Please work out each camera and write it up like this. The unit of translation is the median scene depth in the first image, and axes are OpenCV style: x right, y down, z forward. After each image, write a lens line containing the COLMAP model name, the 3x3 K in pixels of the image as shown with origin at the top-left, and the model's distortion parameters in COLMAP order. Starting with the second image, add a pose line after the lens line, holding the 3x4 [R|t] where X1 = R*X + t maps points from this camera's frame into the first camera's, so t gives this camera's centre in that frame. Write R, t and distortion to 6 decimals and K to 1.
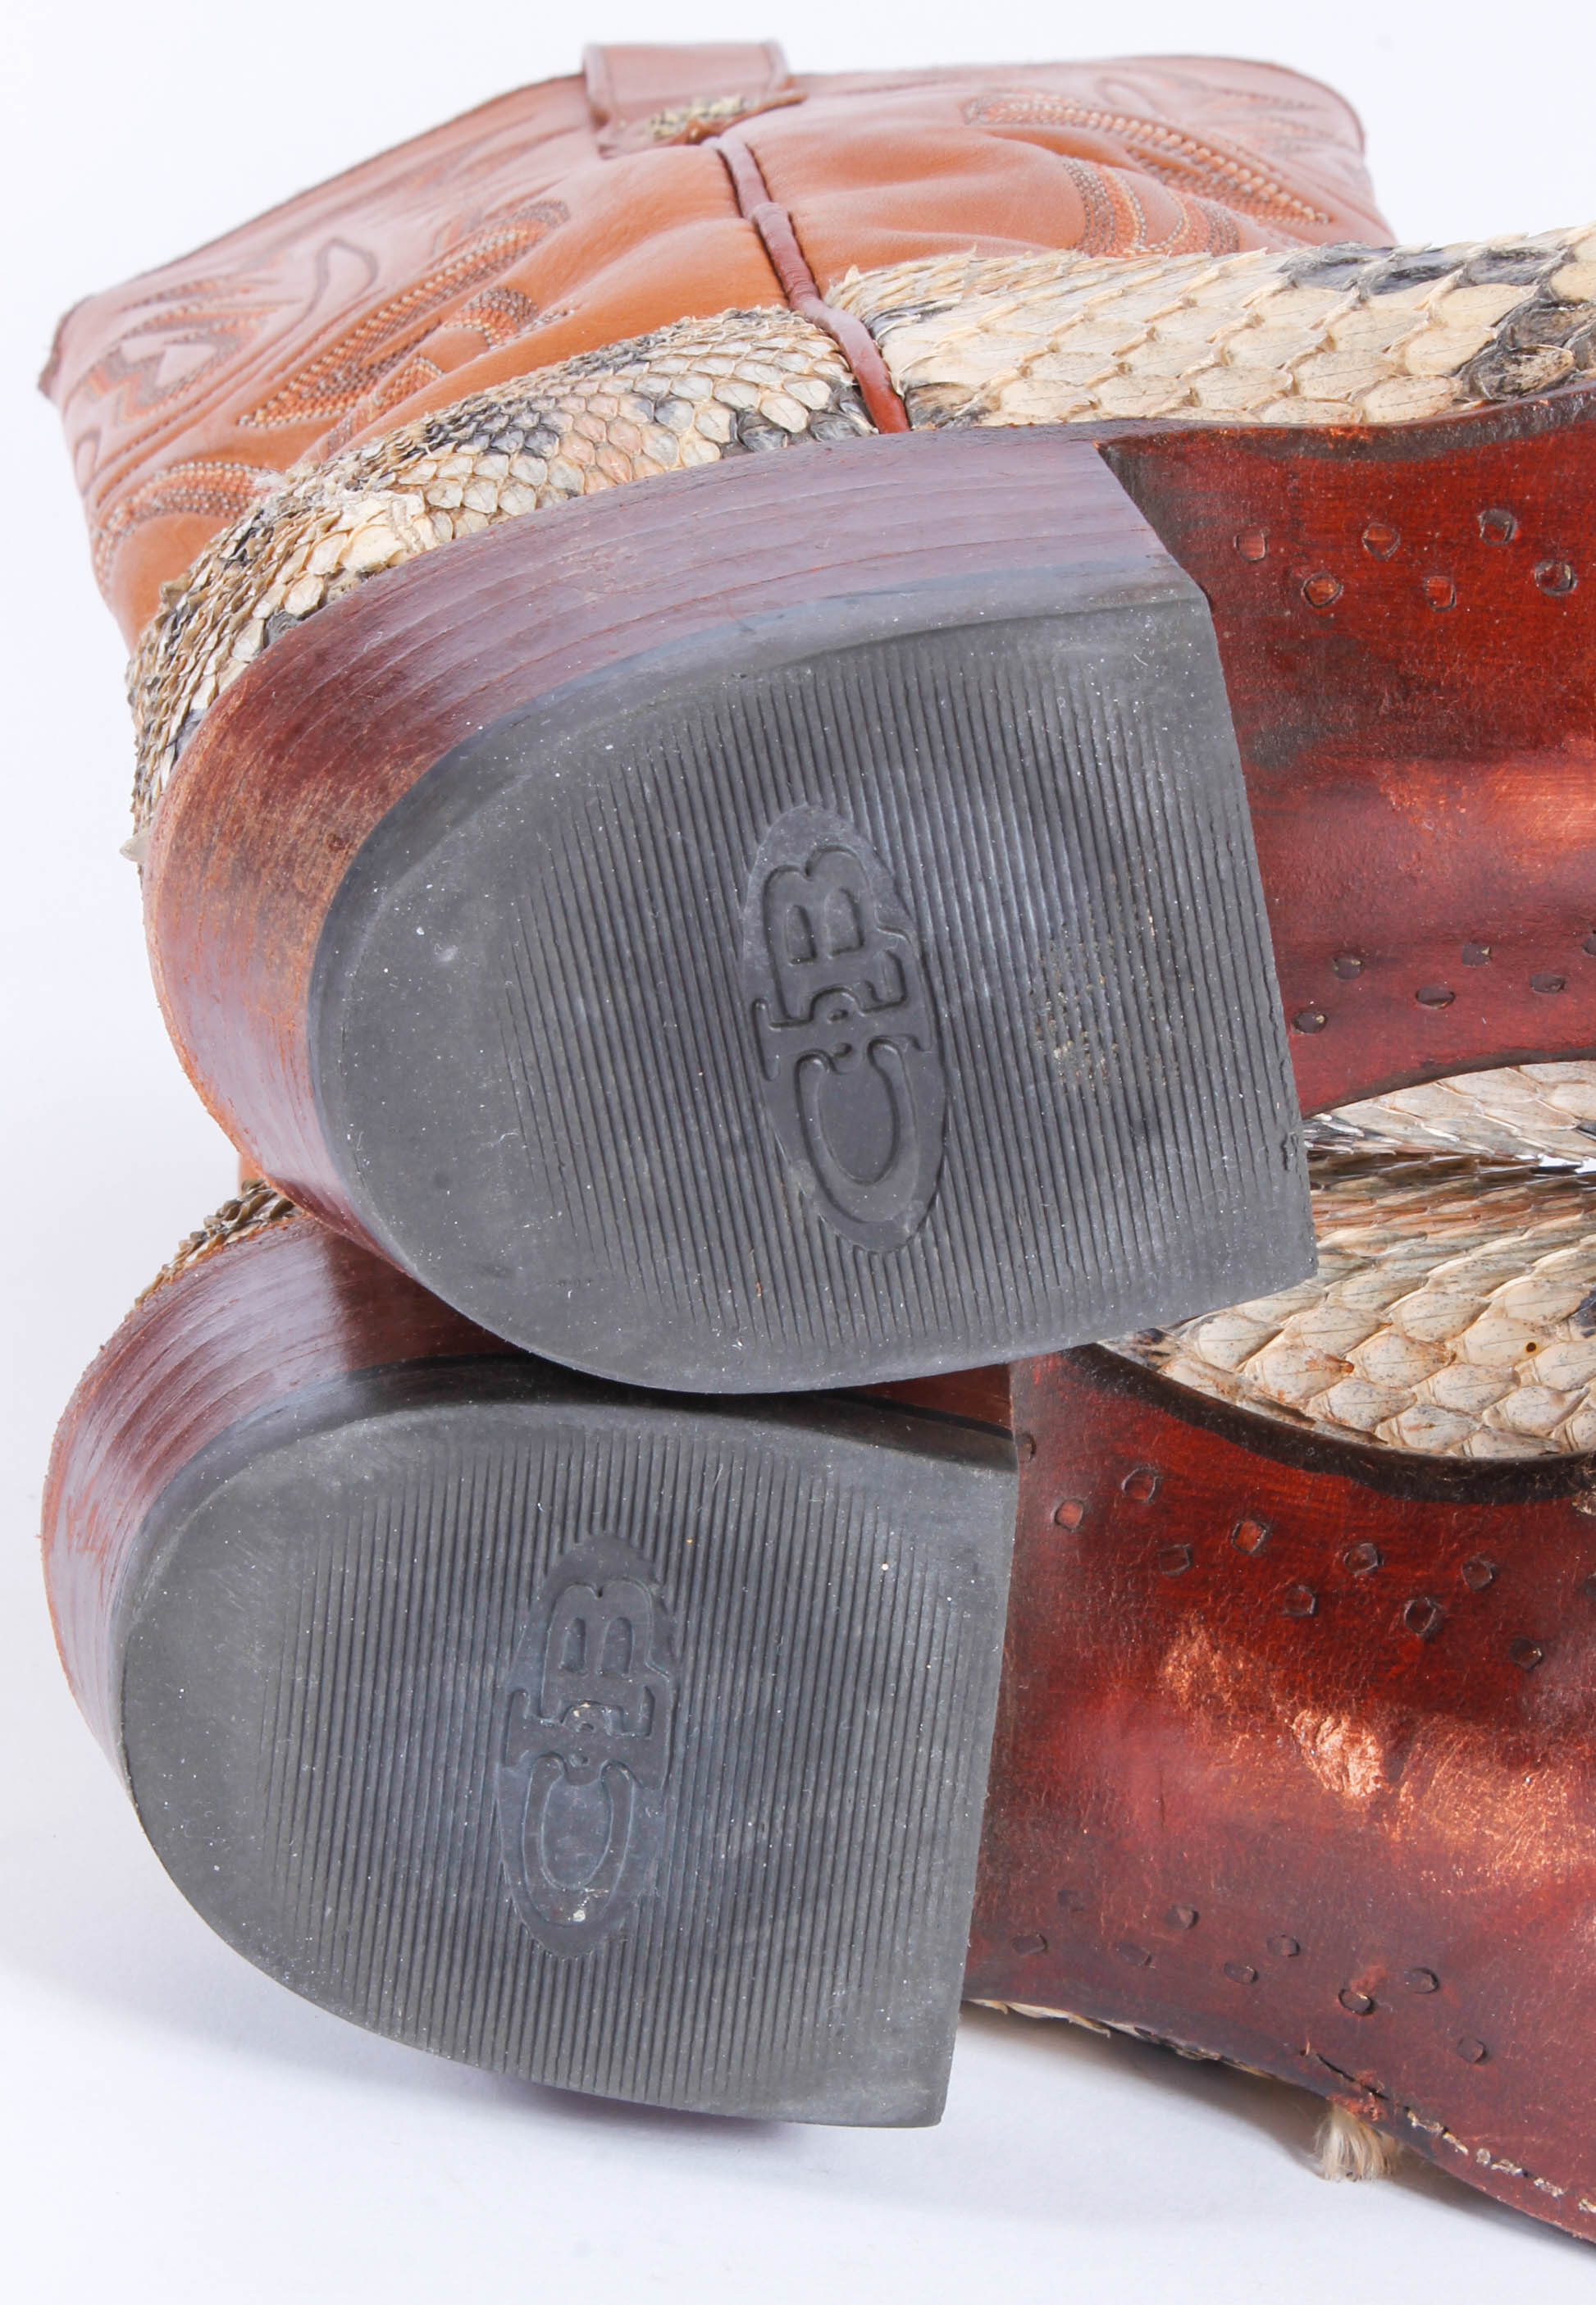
lens RADIAL K [[5484.0, 0, 798.7], [0, 5484.0, 1152.6], [0, 0, 1]] dist [0.045293, 0.000000]
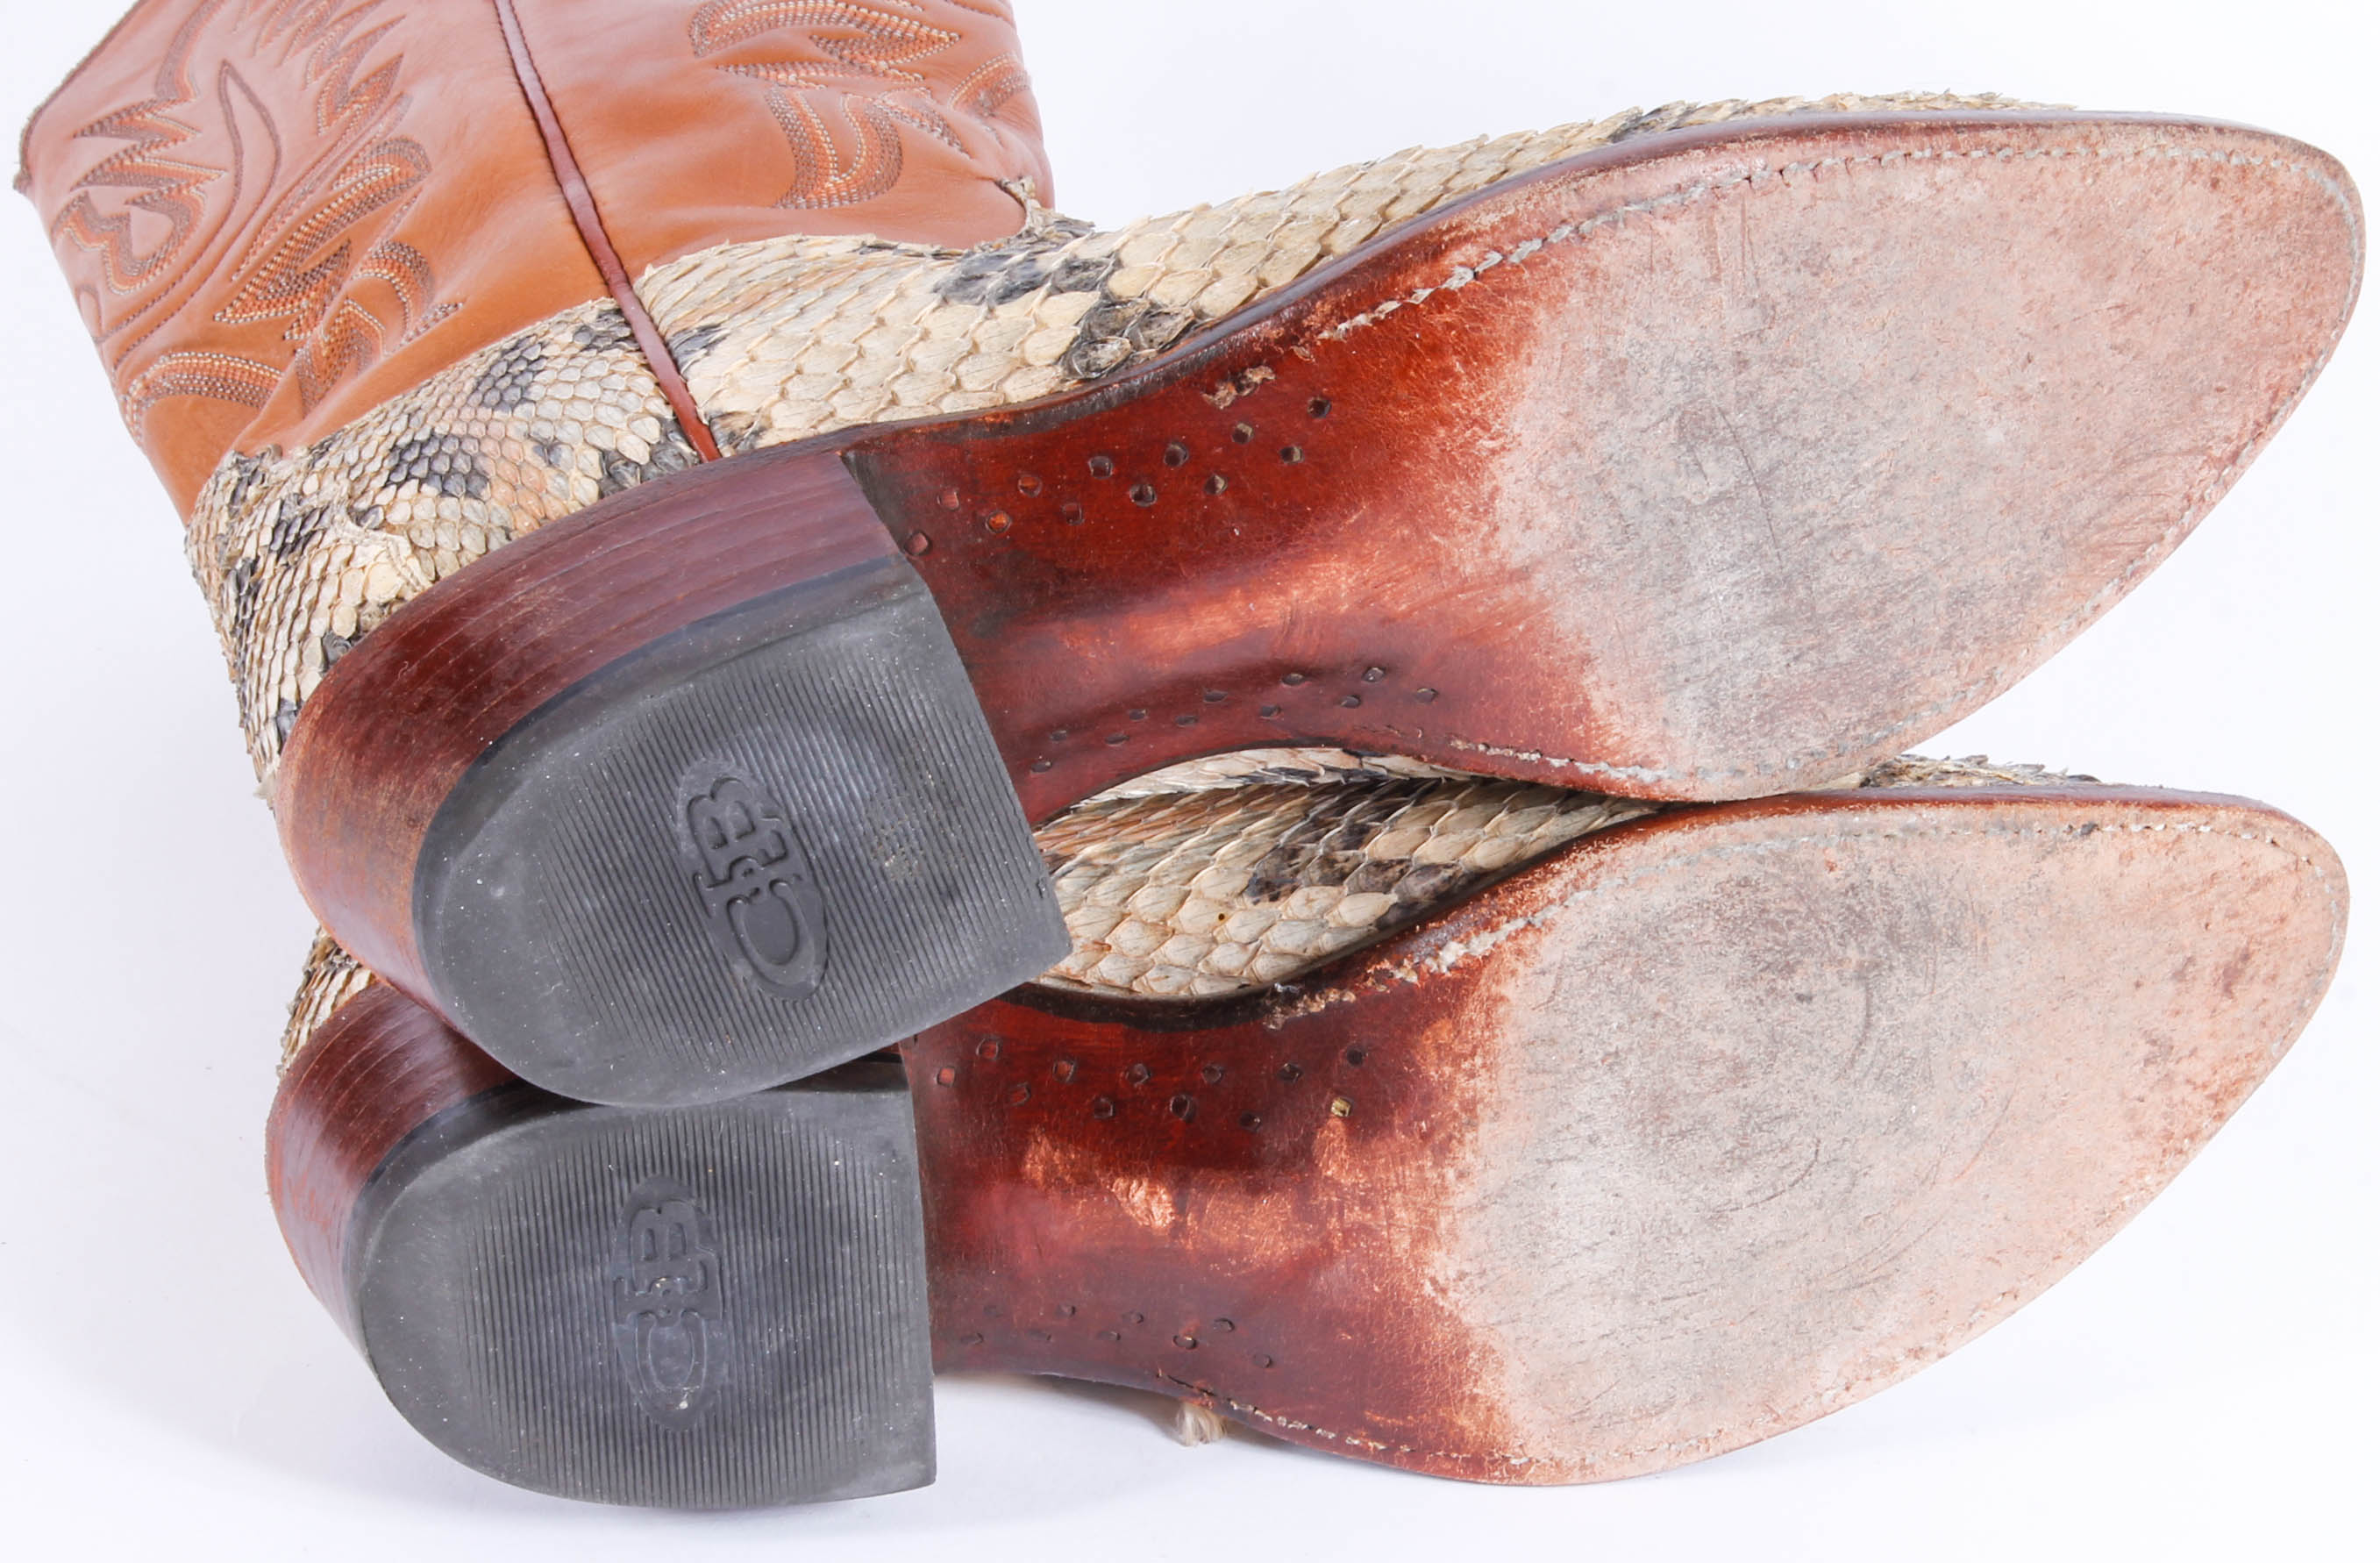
lens RADIAL K [[5013.7, 0, 1189.8], [0, 5013.7, 781.8], [0, 0, 1]] dist [-0.013223, 0.000000]
pose [[0.978504, -0.187234, 0.086449, 0.010863], [0.174426, 0.975030, 0.137446, -0.206234], [-0.110025, -0.119412, 0.986730, -0.400943]]
